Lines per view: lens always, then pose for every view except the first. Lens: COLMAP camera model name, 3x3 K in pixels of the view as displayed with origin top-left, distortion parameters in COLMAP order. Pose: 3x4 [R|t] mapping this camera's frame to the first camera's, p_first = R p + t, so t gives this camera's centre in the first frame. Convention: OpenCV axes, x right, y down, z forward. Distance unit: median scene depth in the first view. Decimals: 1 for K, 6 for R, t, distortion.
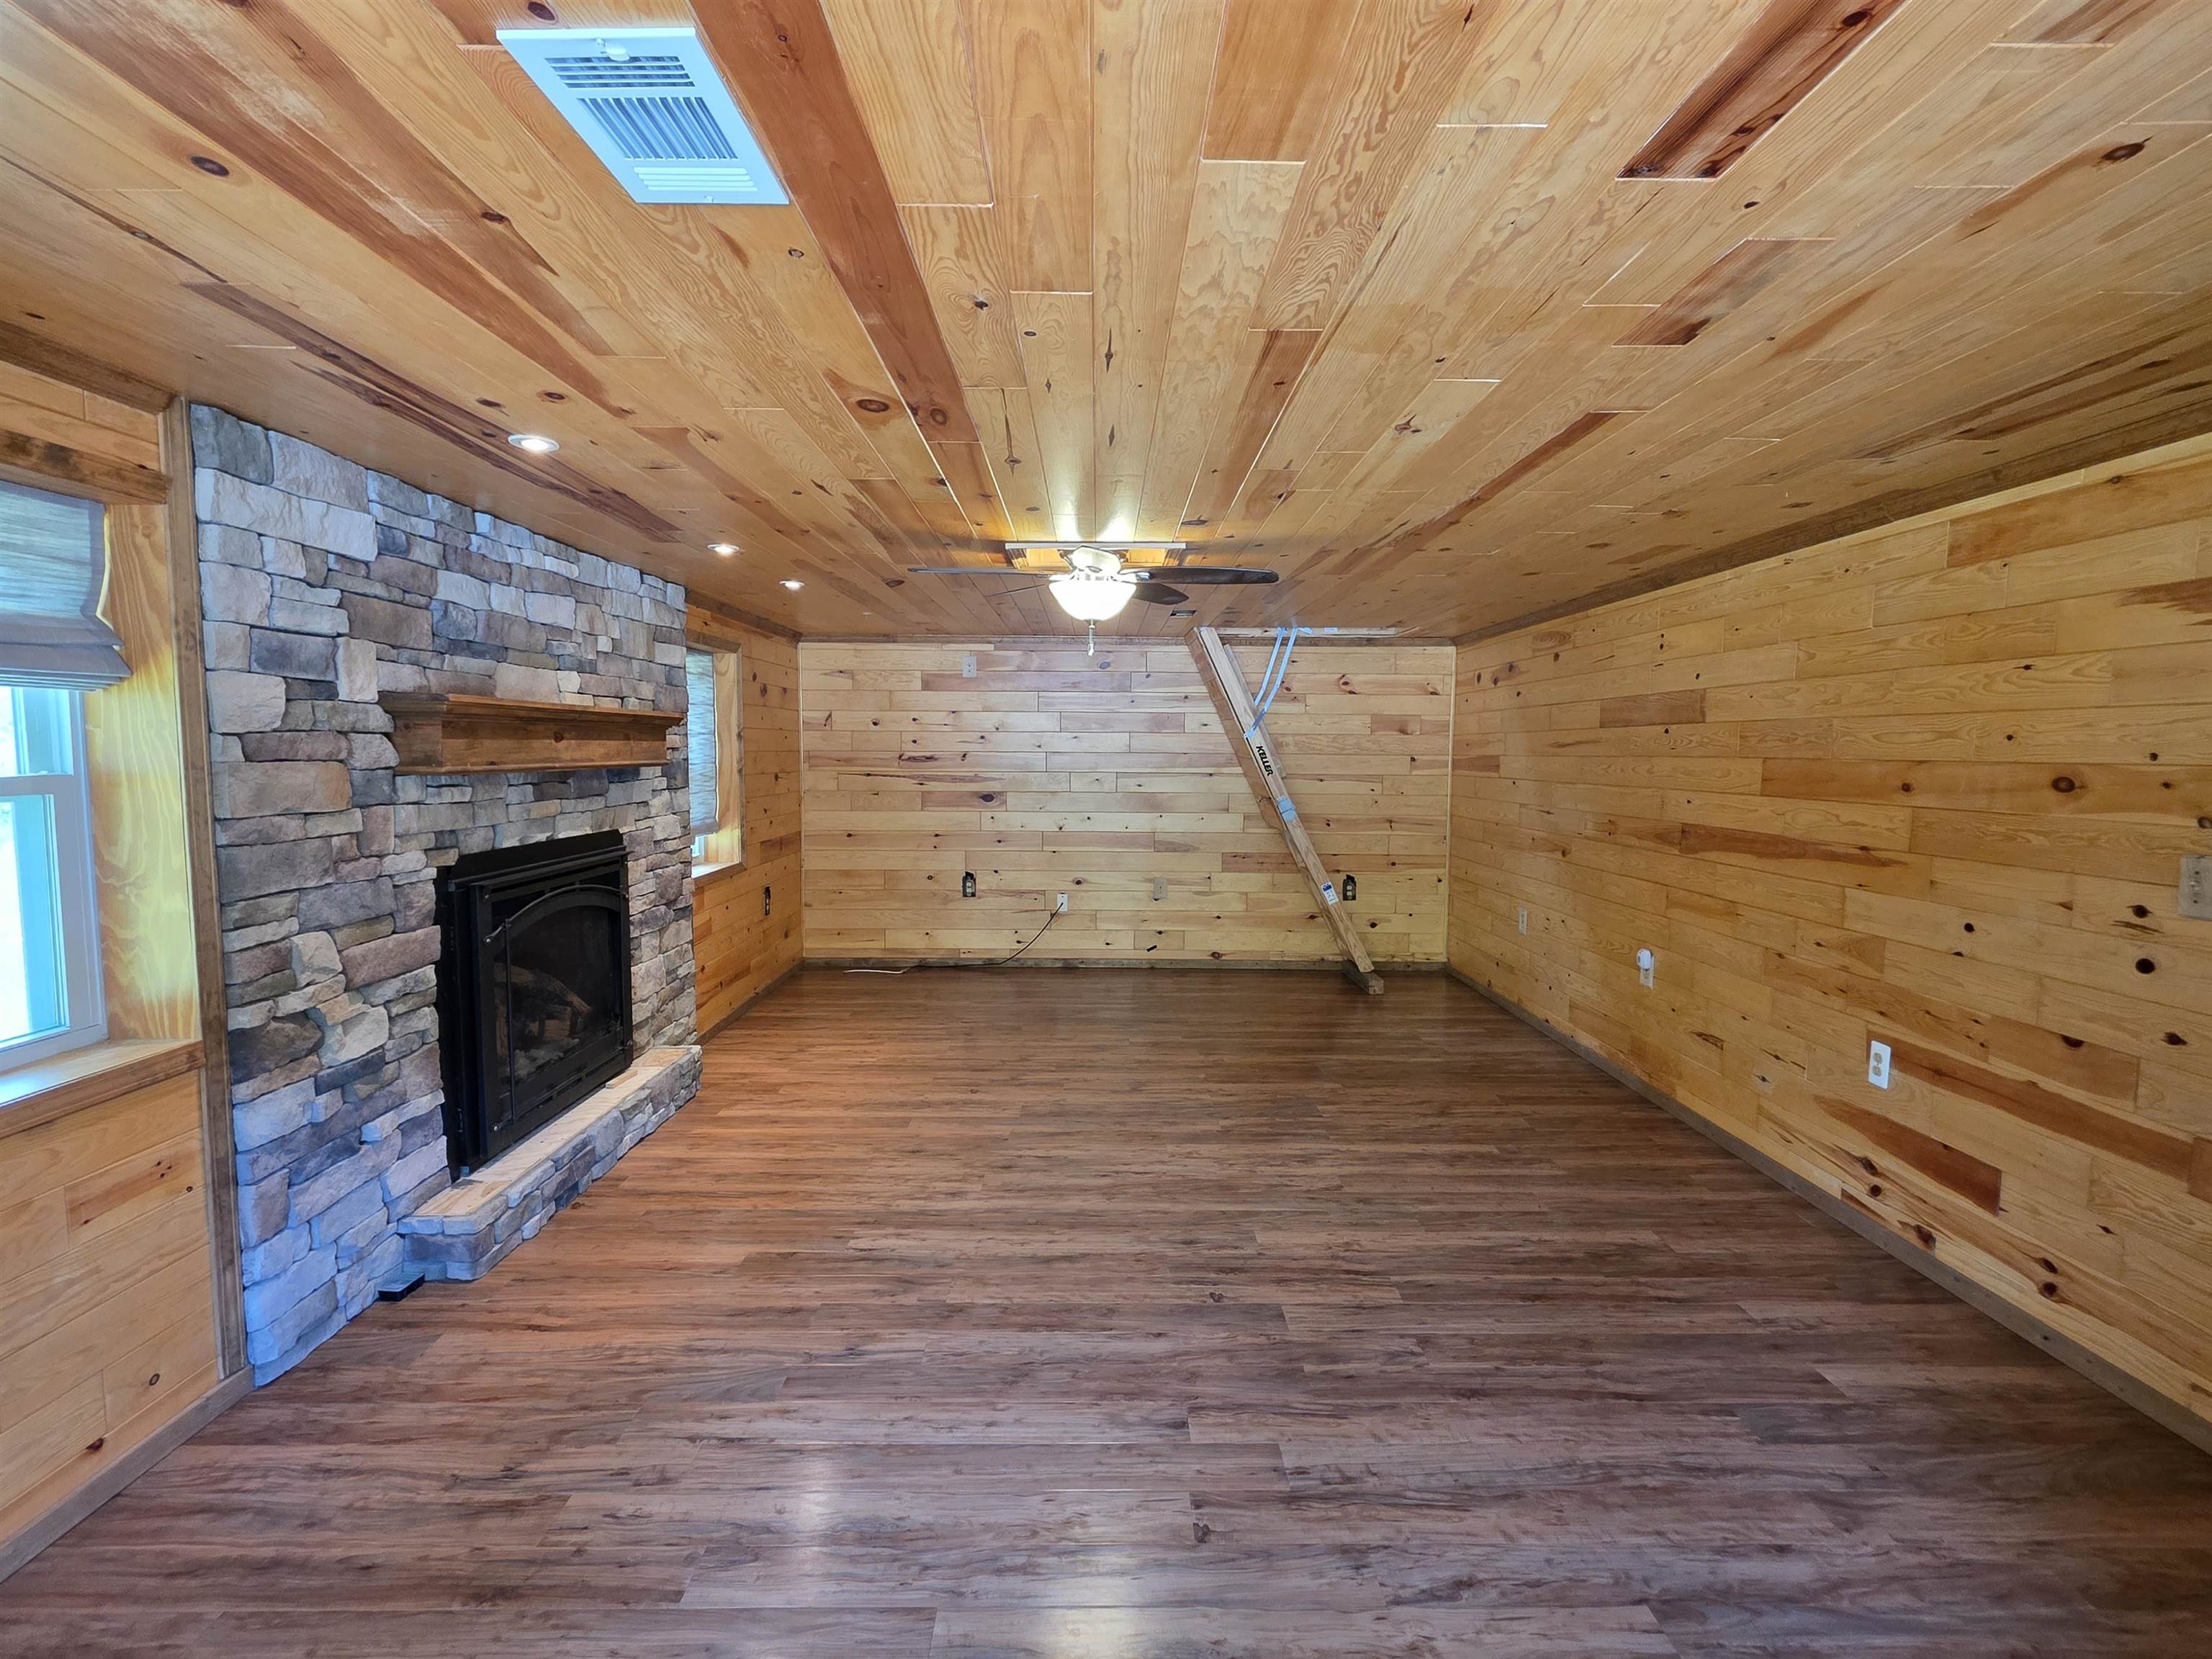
lens RADIAL K [[1005.1, 0, 1106.0], [0, 1005.1, 829.5], [0, 0, 1]] dist [0.001444, 0.000501]
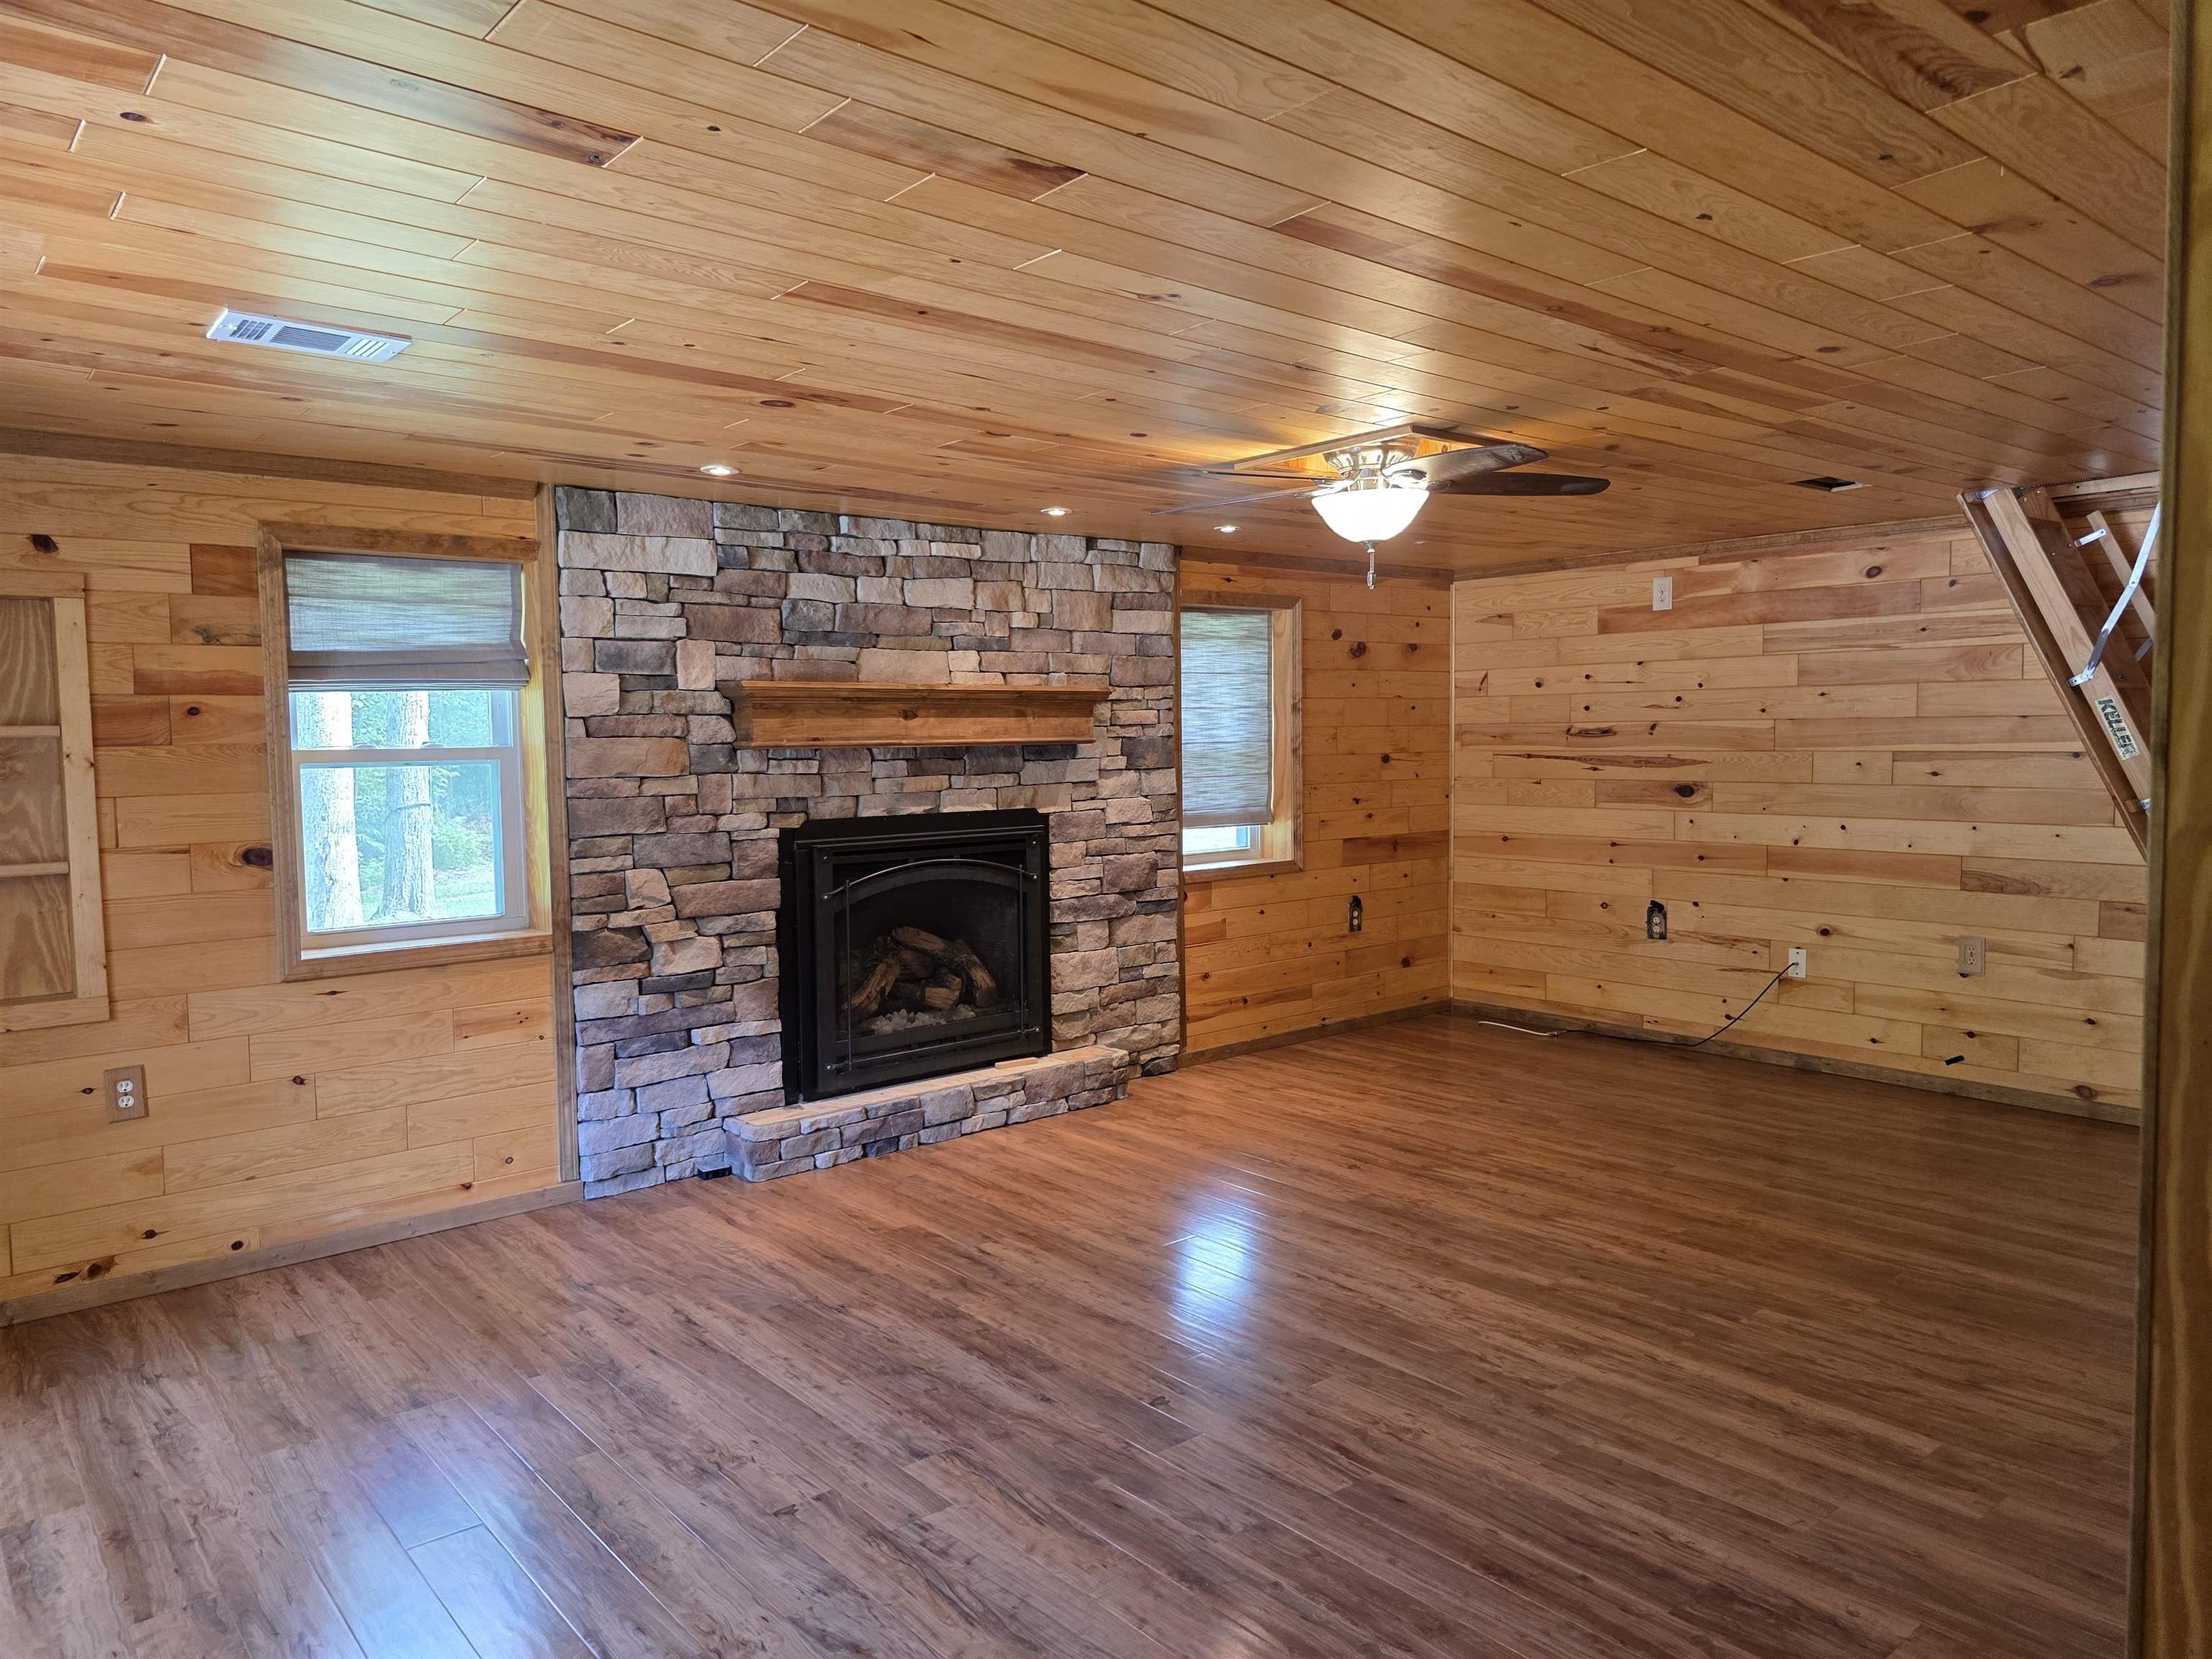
lens RADIAL K [[1491.3, 0, 1104.0], [0, 1491.3, 823.8], [0, 0, 1]] dist [0.069880, -0.076301]
pose [[0.638820, 0.034284, -0.768592, 0.936338], [-0.046449, 0.998903, 0.005951, 0.004272], [0.767953, 0.031898, 0.639712, 0.183618]]
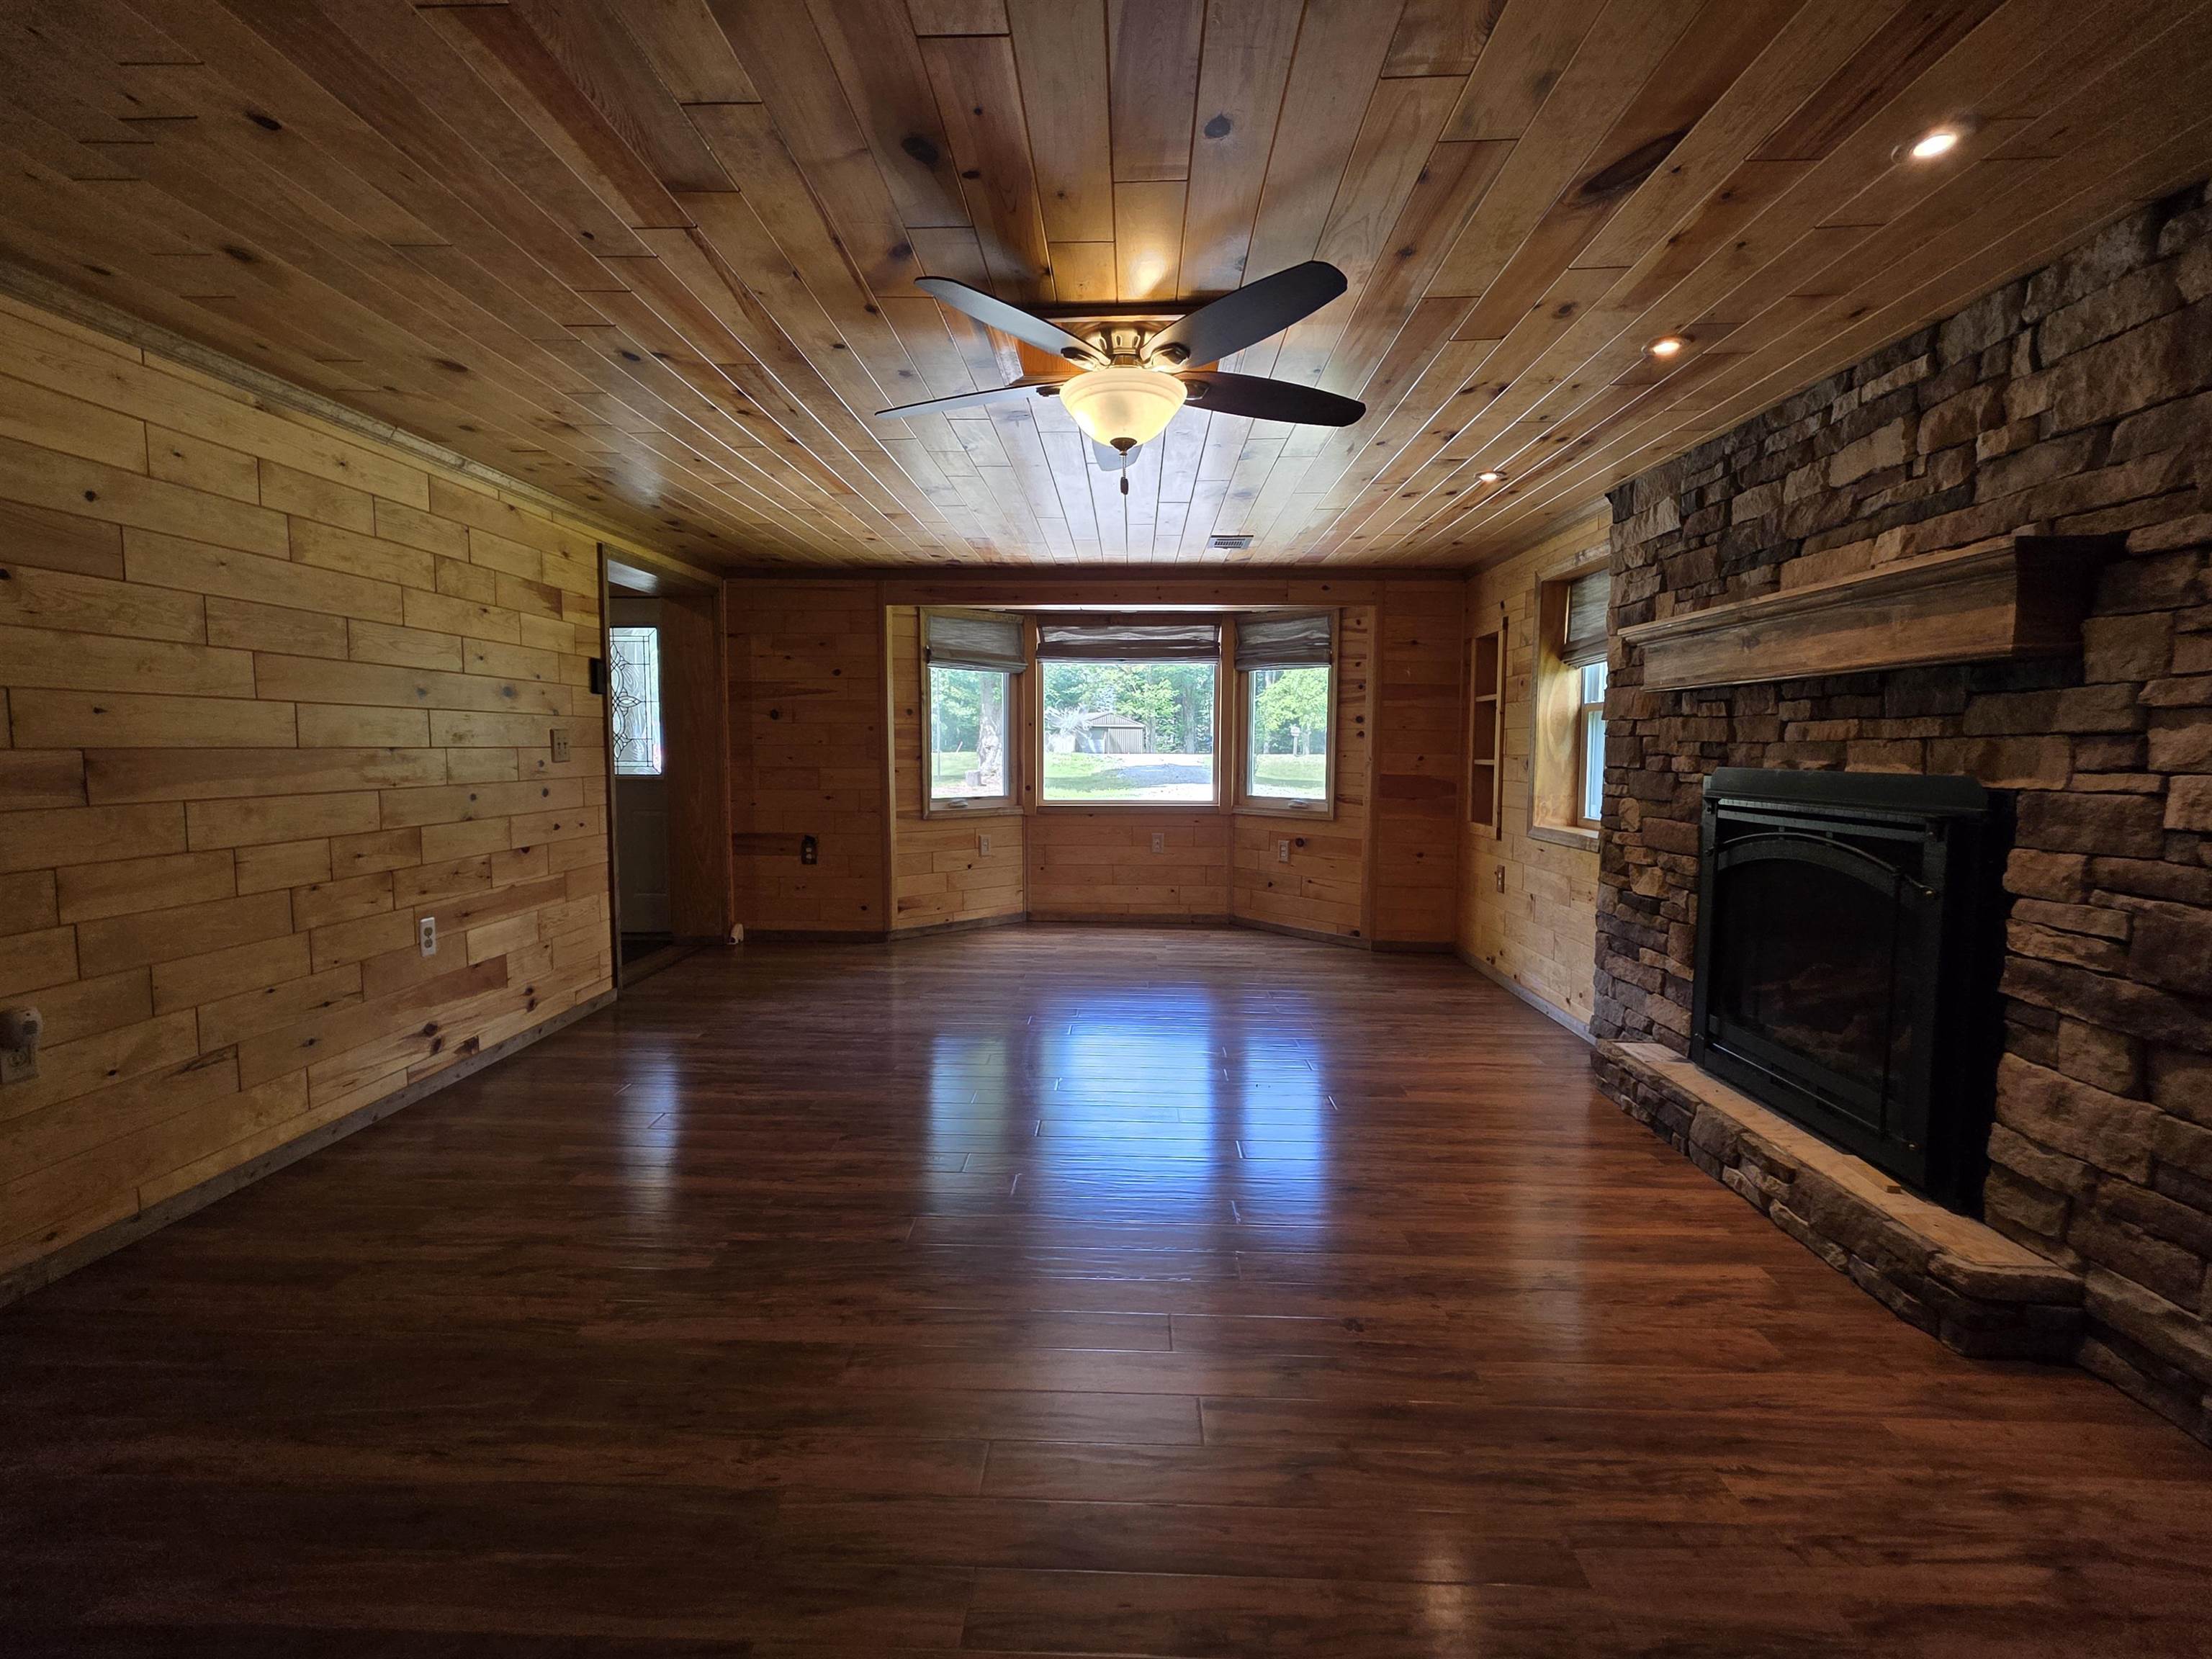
lens RADIAL K [[1005.1, 0, 1106.0], [0, 1005.1, 829.5], [0, 0, 1]] dist [0.001444, 0.000501]
pose [[-0.999169, -0.013488, 0.038461, -0.041721], [-0.006947, 0.986206, 0.165374, -0.084994], [-0.040161, 0.164969, -0.985481, 2.207759]]
